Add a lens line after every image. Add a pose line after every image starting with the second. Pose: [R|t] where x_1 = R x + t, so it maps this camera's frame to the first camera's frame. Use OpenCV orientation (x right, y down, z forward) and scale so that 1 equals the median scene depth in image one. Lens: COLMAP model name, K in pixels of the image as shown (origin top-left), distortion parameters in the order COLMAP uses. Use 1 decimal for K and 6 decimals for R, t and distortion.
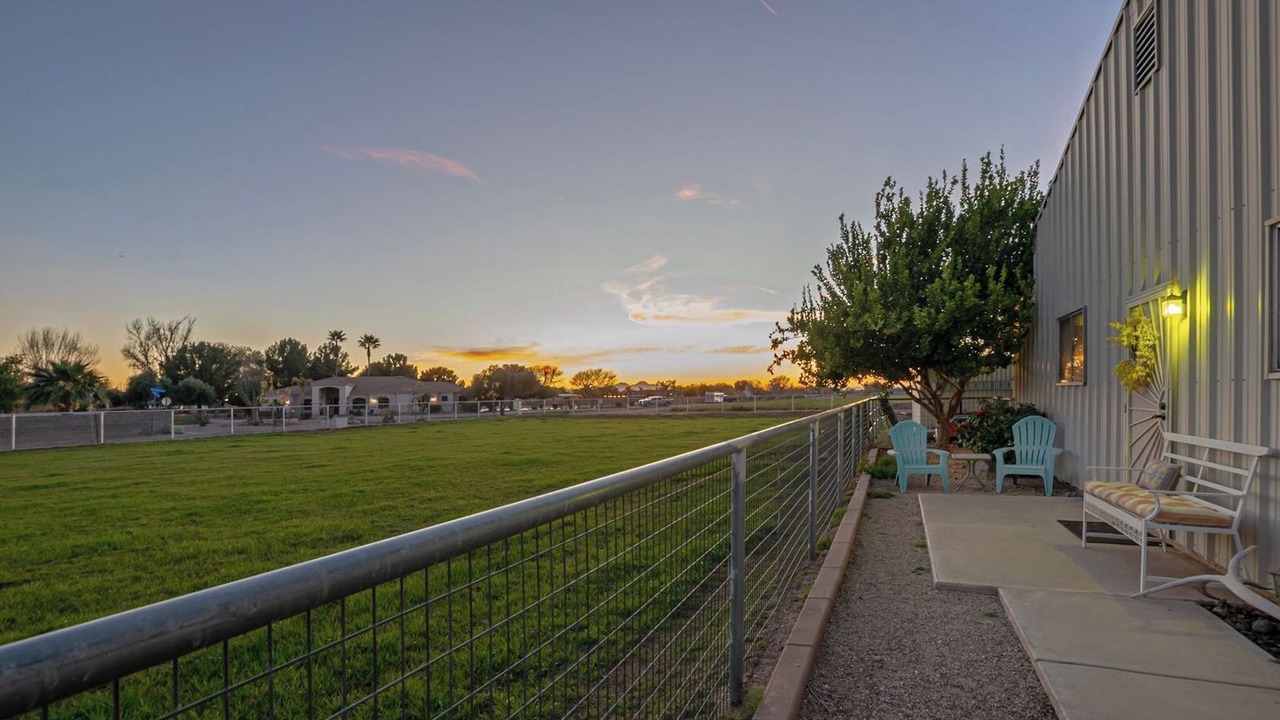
lens RADIAL K [[550.2, 0, 639.2], [0, 550.2, 415.5], [0, 0, 1]] dist [-0.001720, -0.000027]
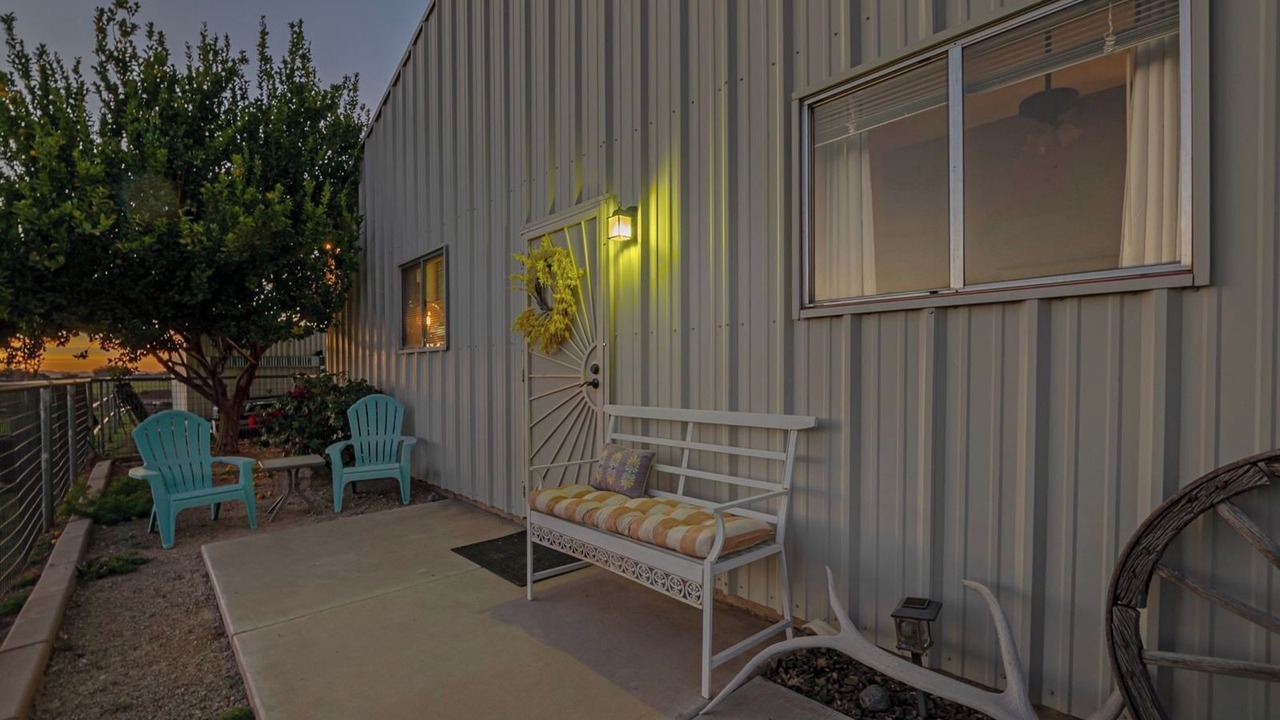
lens RADIAL K [[563.2, 0, 667.1], [0, 563.2, 380.6], [0, 0, 1]] dist [-0.039470, 0.009112]
pose [[0.363144, -0.004176, 0.931724, 0.138448], [0.039608, 0.999155, -0.010960, 0.004570], [-0.930891, 0.040884, 0.363002, 0.298330]]
